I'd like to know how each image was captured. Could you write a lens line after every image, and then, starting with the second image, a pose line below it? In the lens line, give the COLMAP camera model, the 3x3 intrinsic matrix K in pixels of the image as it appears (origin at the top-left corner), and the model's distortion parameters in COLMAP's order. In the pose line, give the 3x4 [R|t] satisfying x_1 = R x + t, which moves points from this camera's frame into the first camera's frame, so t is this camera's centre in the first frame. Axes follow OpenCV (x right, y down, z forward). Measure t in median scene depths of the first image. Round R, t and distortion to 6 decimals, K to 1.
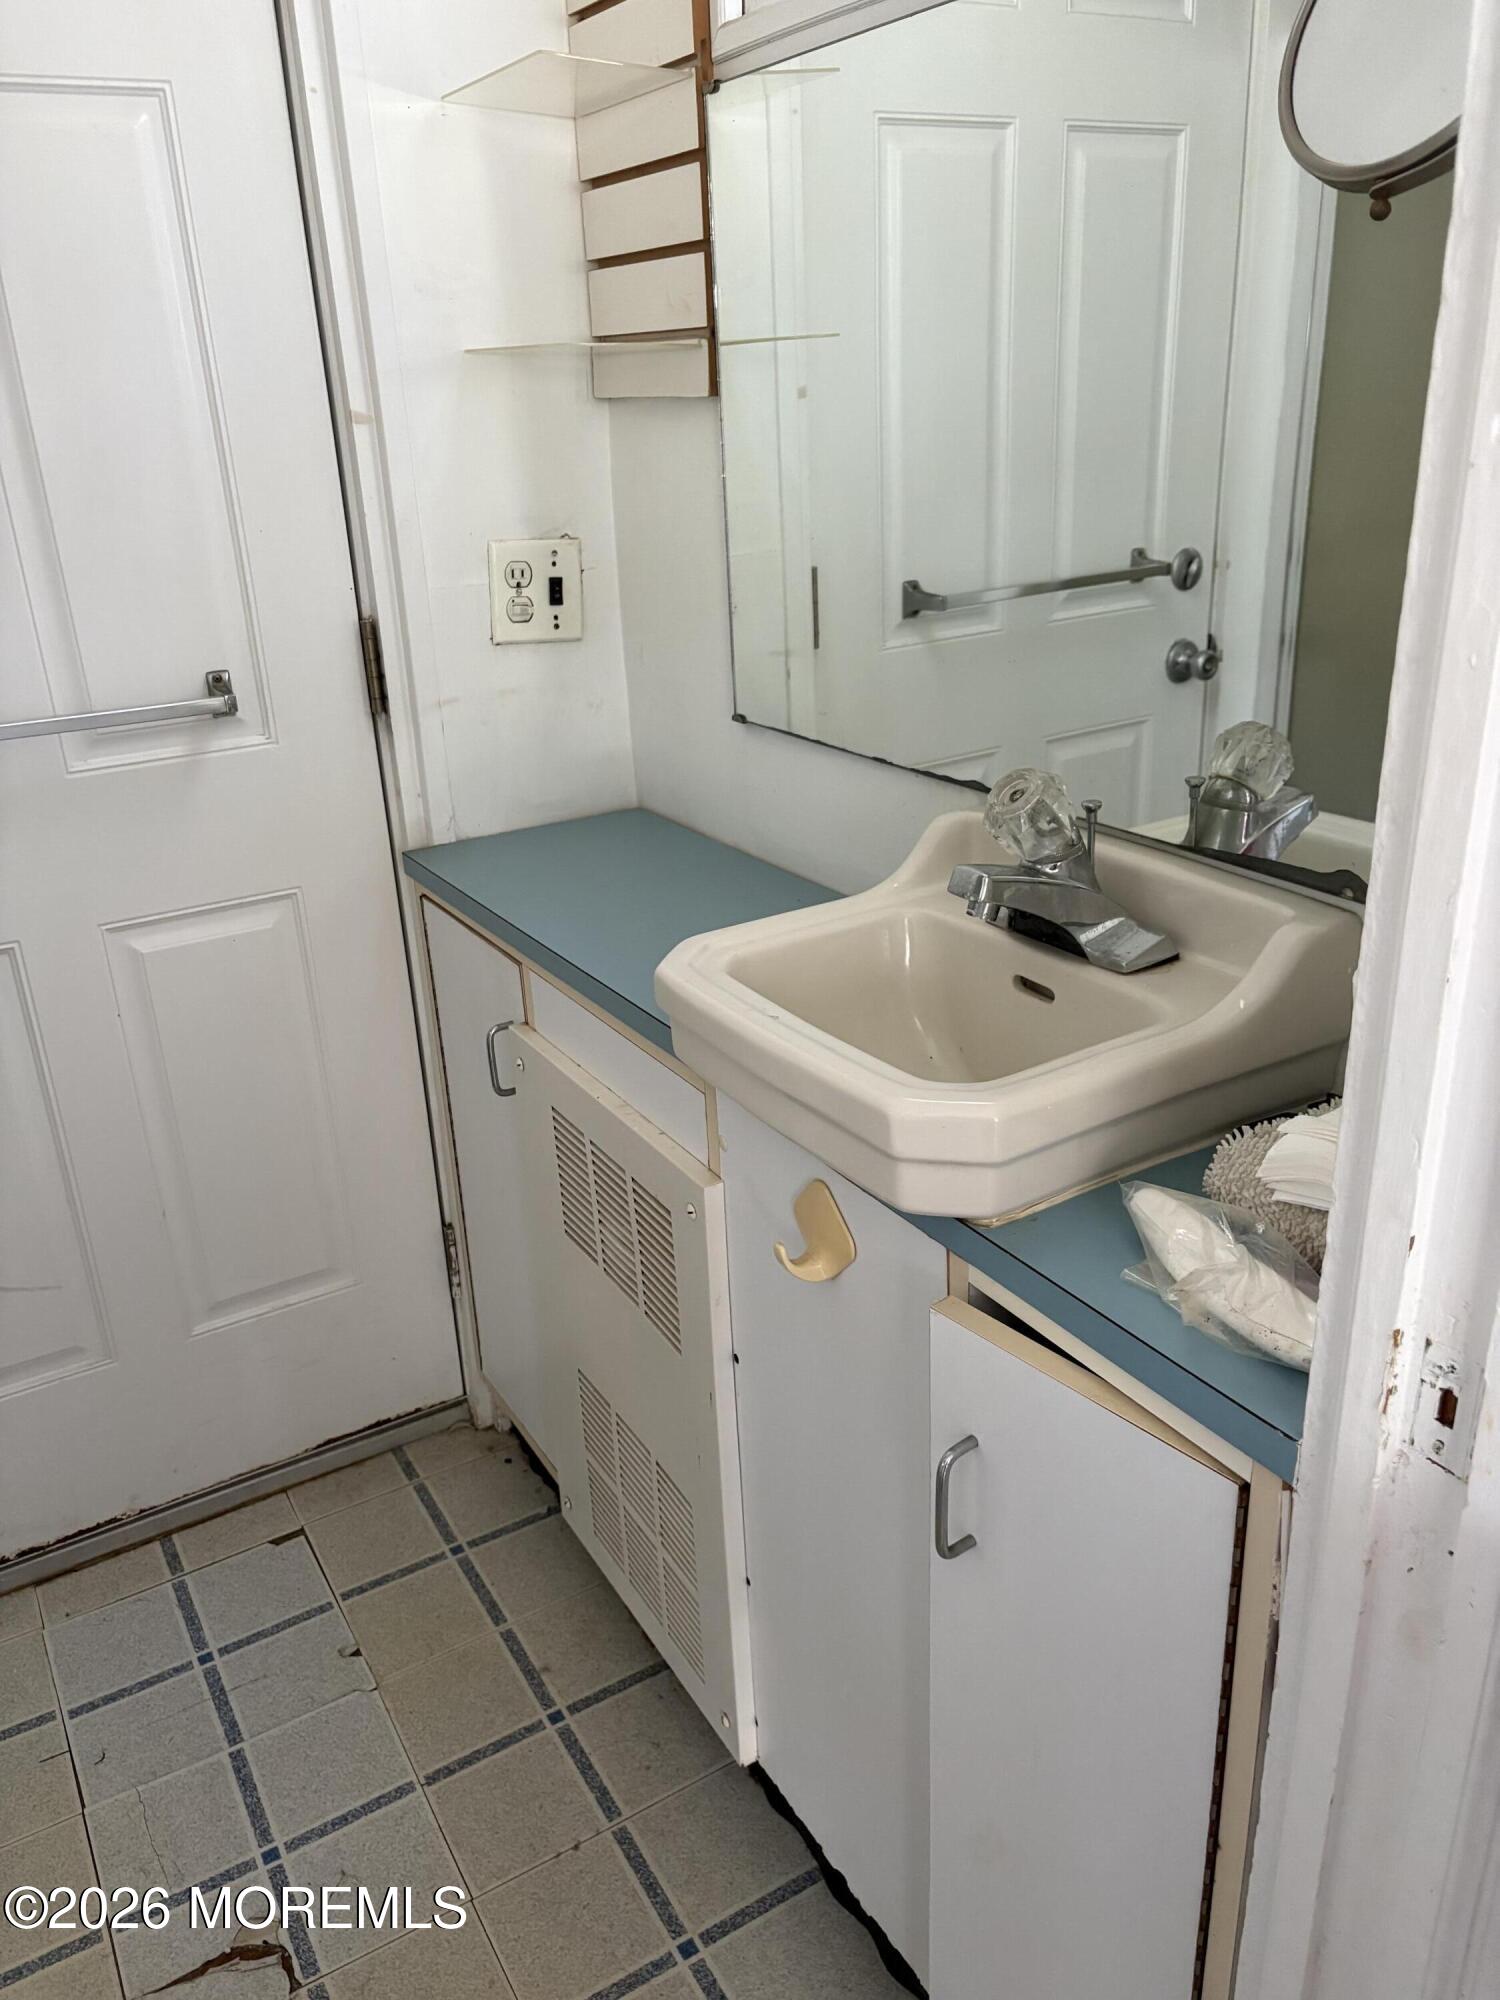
lens RADIAL K [[1509.2, 0, 750.0], [0, 1509.2, 1000.0], [0, 0, 1]] dist [0.022644, -0.003956]
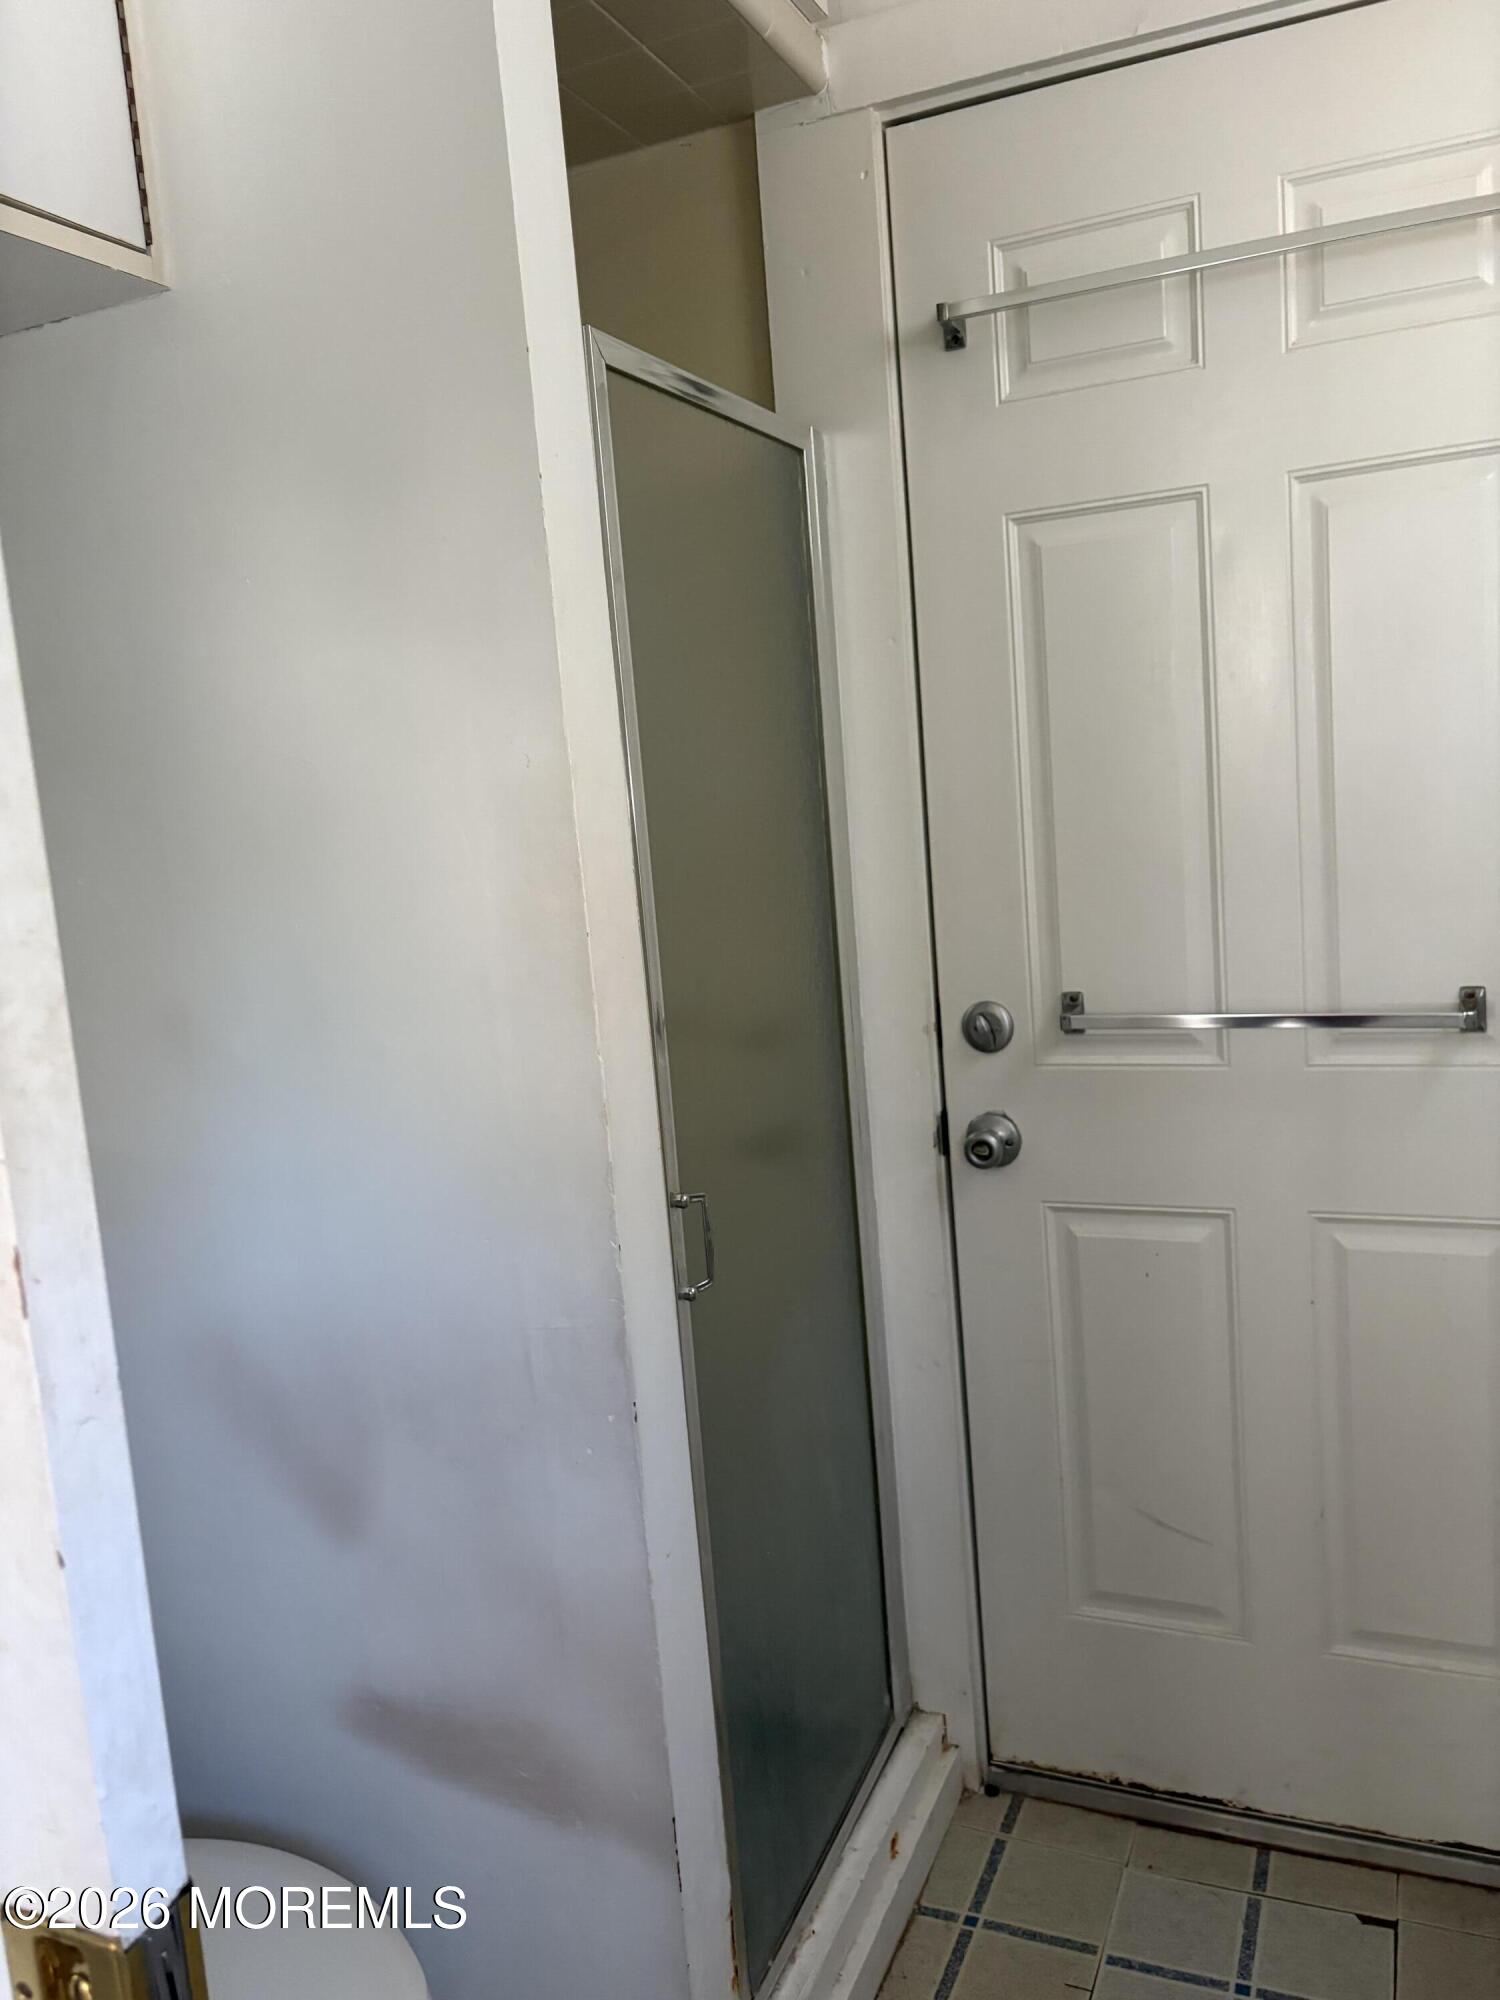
lens RADIAL K [[1491.7, 0, 754.0], [0, 1491.7, 973.3], [0, 0, 1]] dist [-0.002319, -0.046976]
pose [[0.579150, 0.102108, -0.808801, 0.133877], [-0.261032, 0.963117, -0.065324, -0.036437], [0.772300, 0.248955, 0.584443, 0.071824]]
